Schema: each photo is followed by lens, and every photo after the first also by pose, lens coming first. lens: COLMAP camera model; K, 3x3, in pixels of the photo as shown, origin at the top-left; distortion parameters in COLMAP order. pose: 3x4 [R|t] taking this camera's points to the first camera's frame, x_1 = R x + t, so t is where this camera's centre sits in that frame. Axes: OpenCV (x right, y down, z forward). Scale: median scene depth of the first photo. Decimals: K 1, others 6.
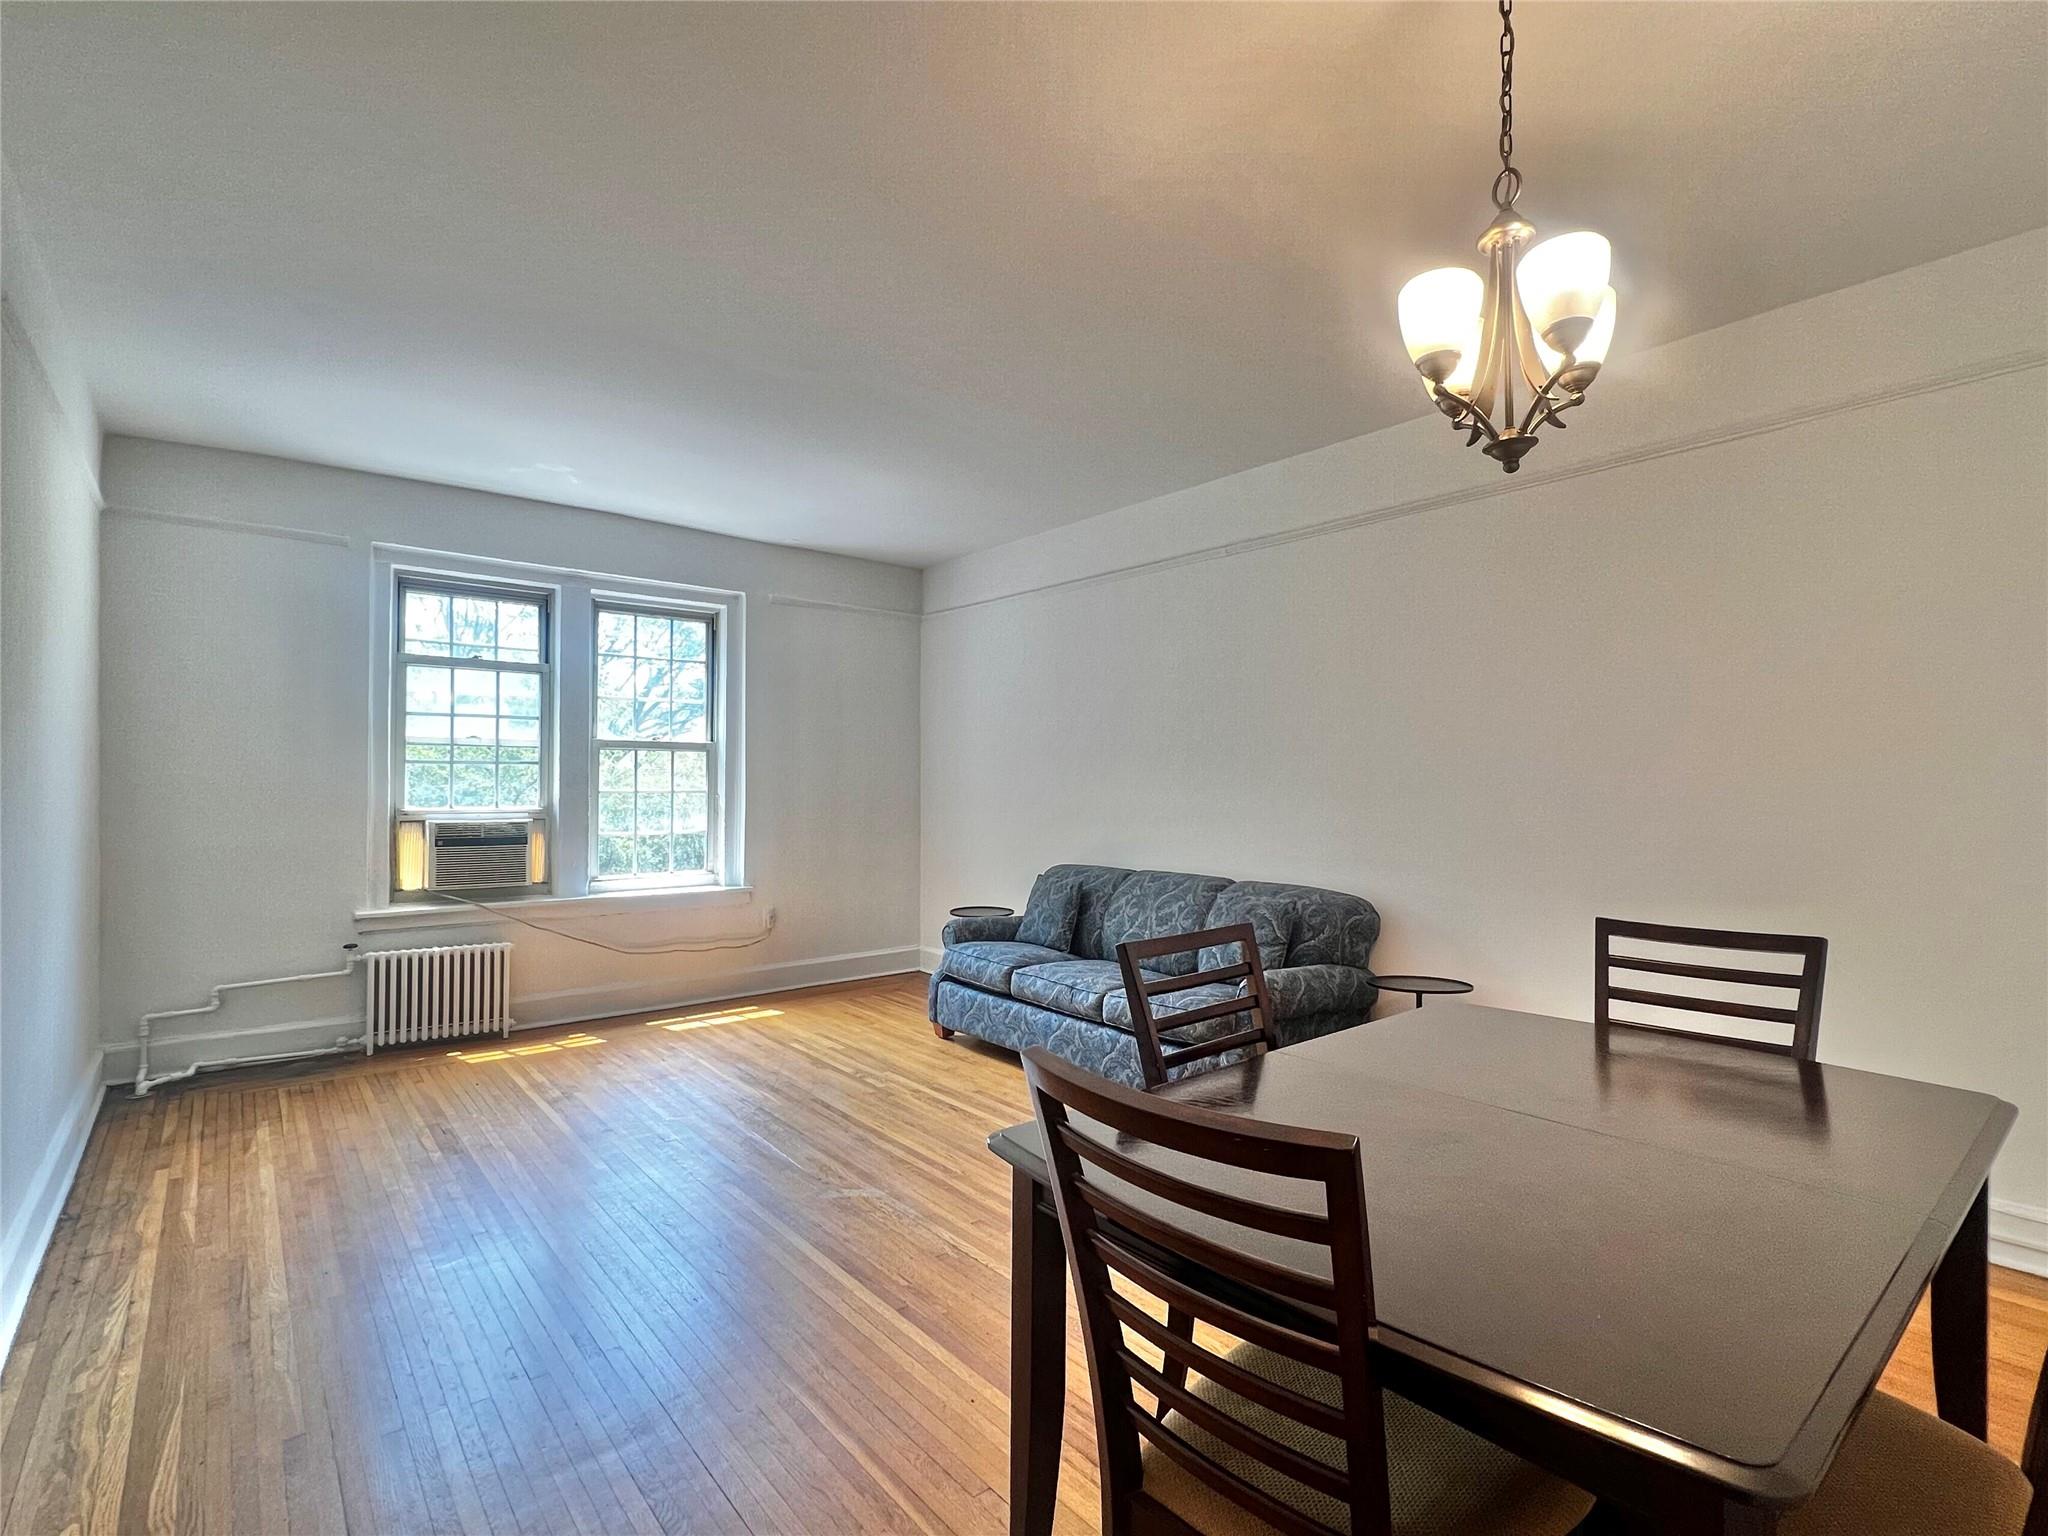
lens RADIAL K [[975.6, 0, 1022.4], [0, 975.6, 775.0], [0, 0, 1]] dist [0.003957, 0.000410]
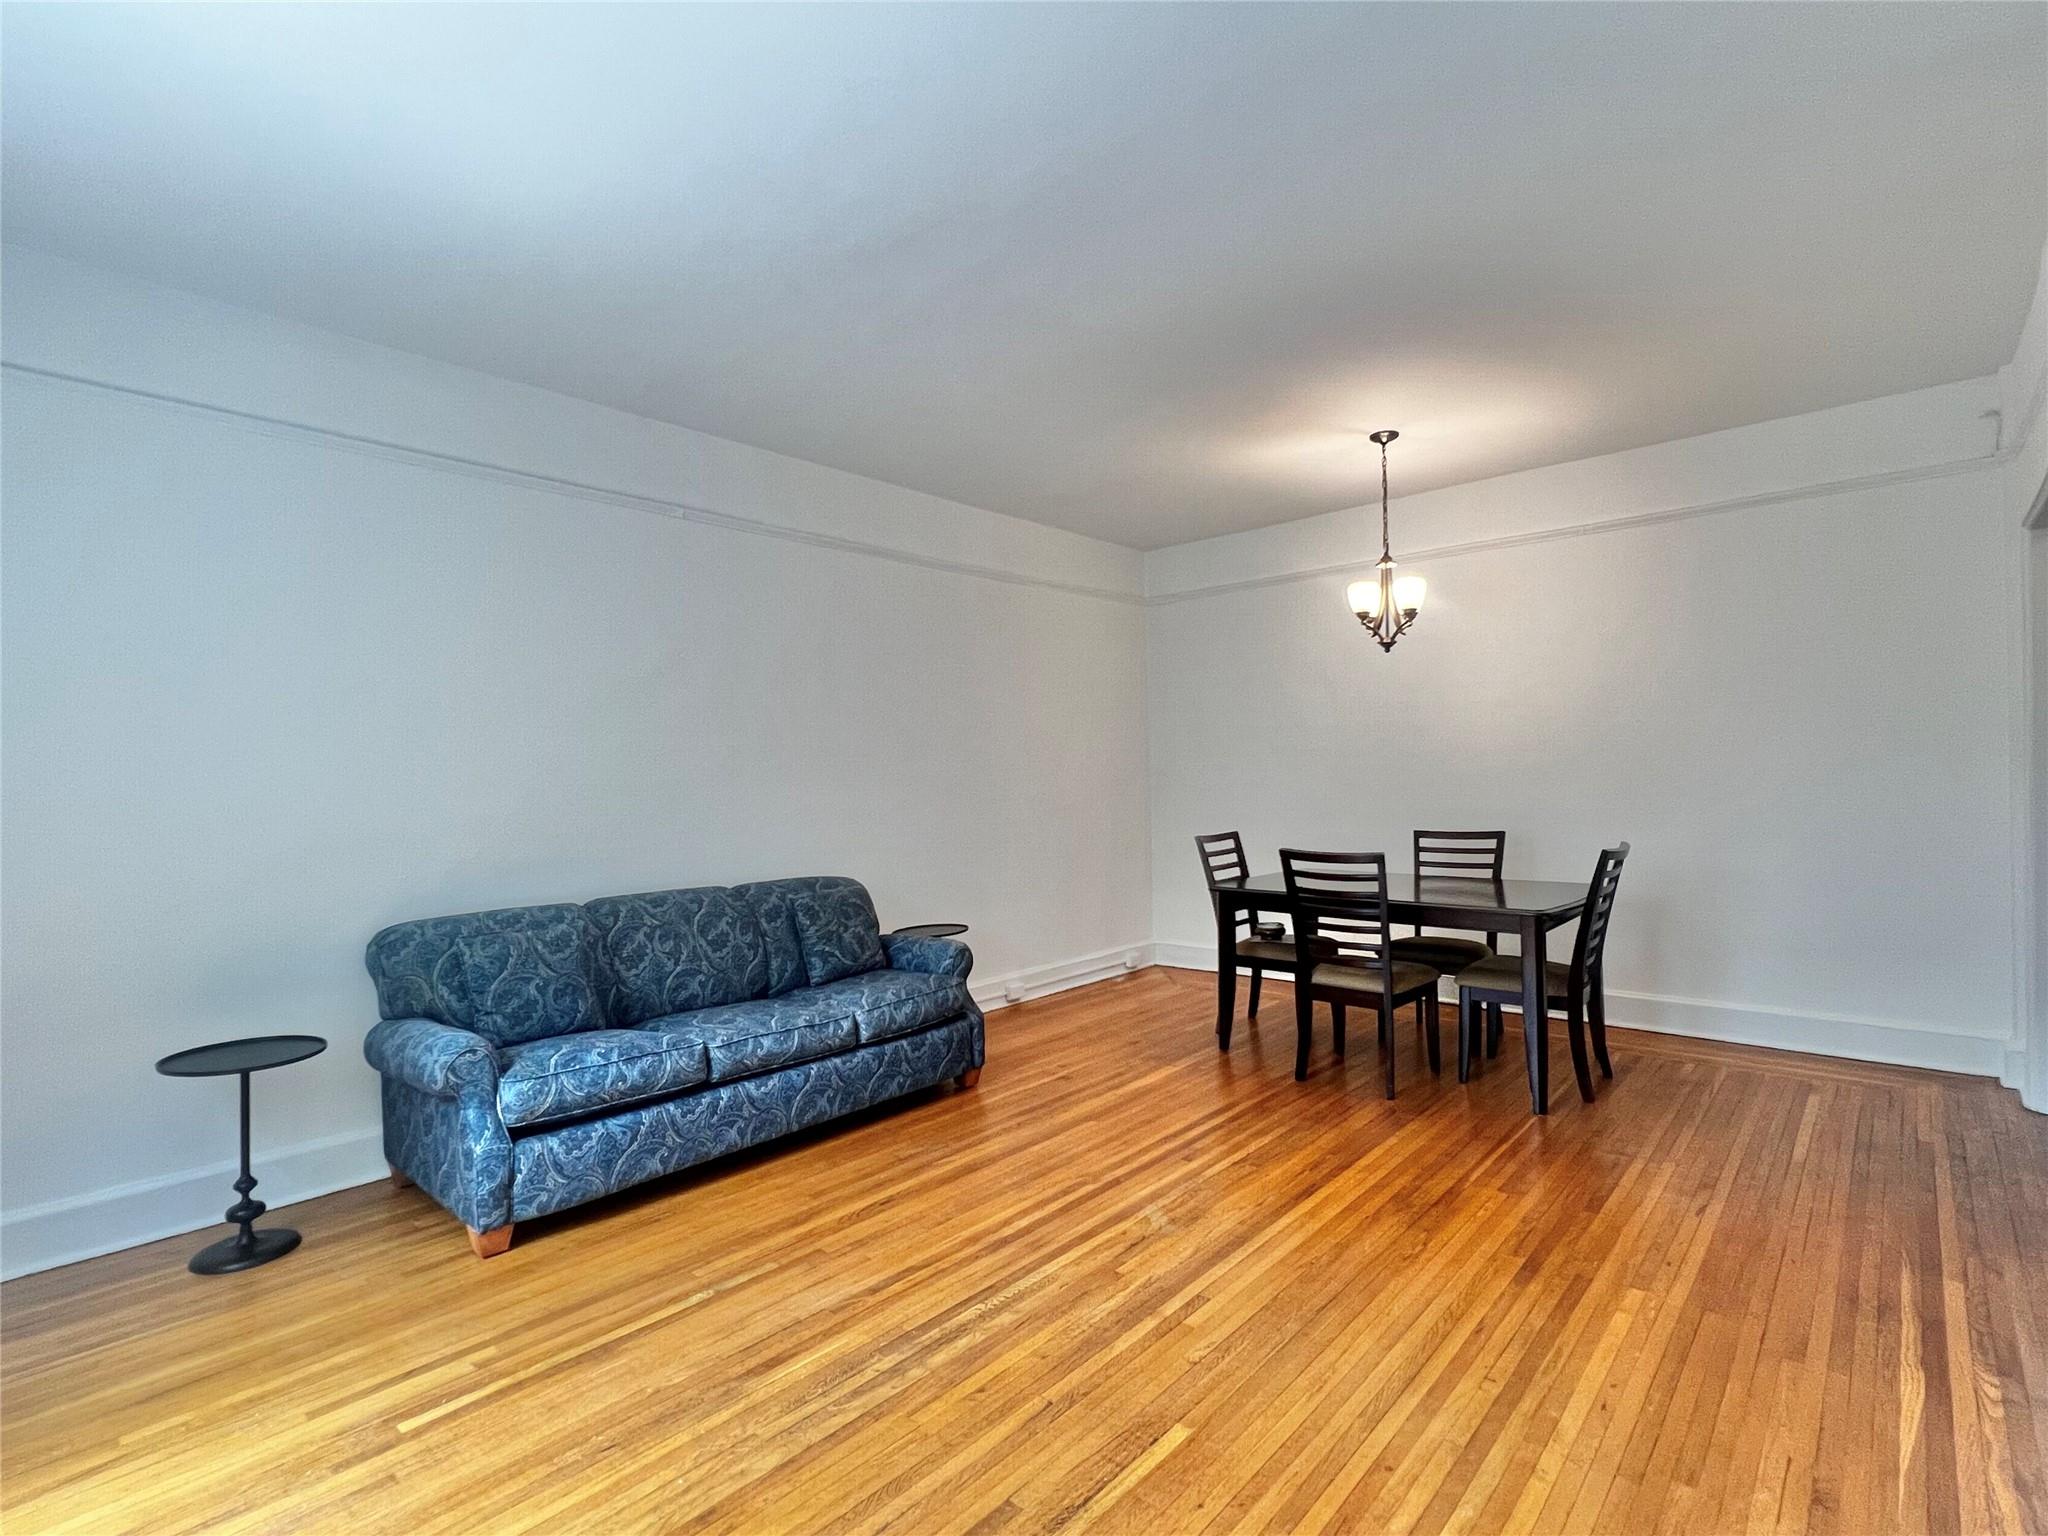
lens RADIAL K [[980.0, 0, 1031.8], [0, 980.0, 774.2], [0, 0, 1]] dist [-0.004250, 0.001376]
pose [[-0.151120, 0.003085, 0.988511, -0.700903], [0.010905, 0.999939, -0.001454, 0.006734], [-0.988455, 0.010560, -0.151144, 0.824222]]
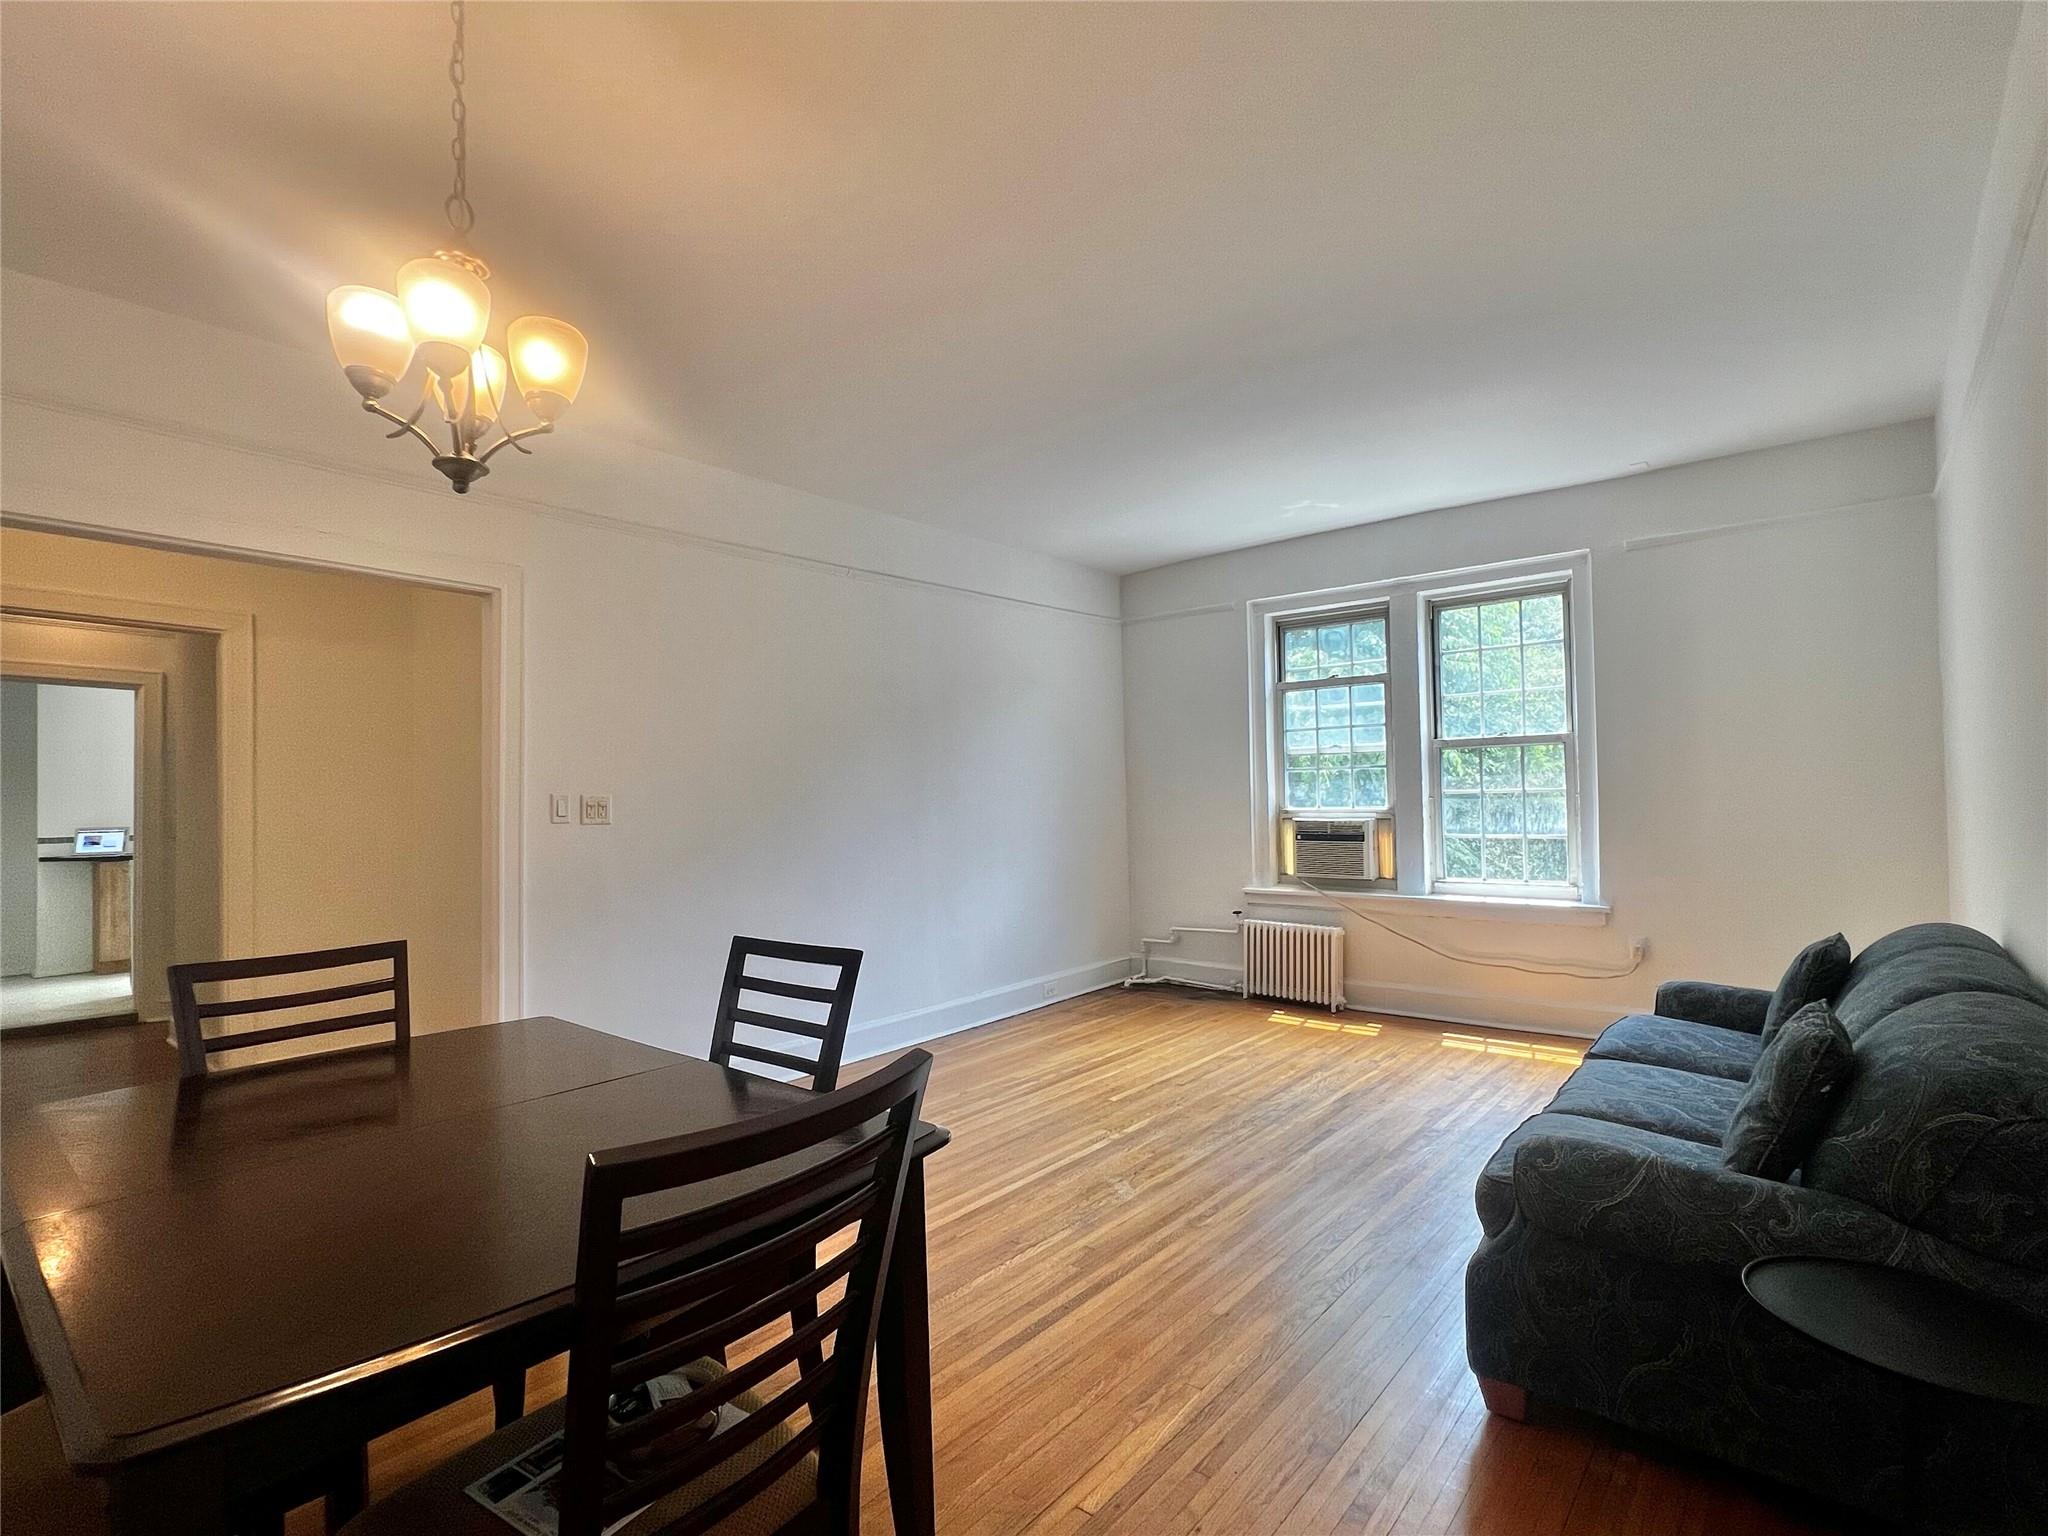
lens RADIAL K [[980.0, 0, 1031.8], [0, 980.0, 774.2], [0, 0, 1]] dist [-0.004250, 0.001376]
pose [[0.183999, -0.026297, -0.982575, 0.551233], [0.031828, 0.999277, -0.020784, 0.007169], [0.982411, -0.027449, 0.184703, 0.478519]]
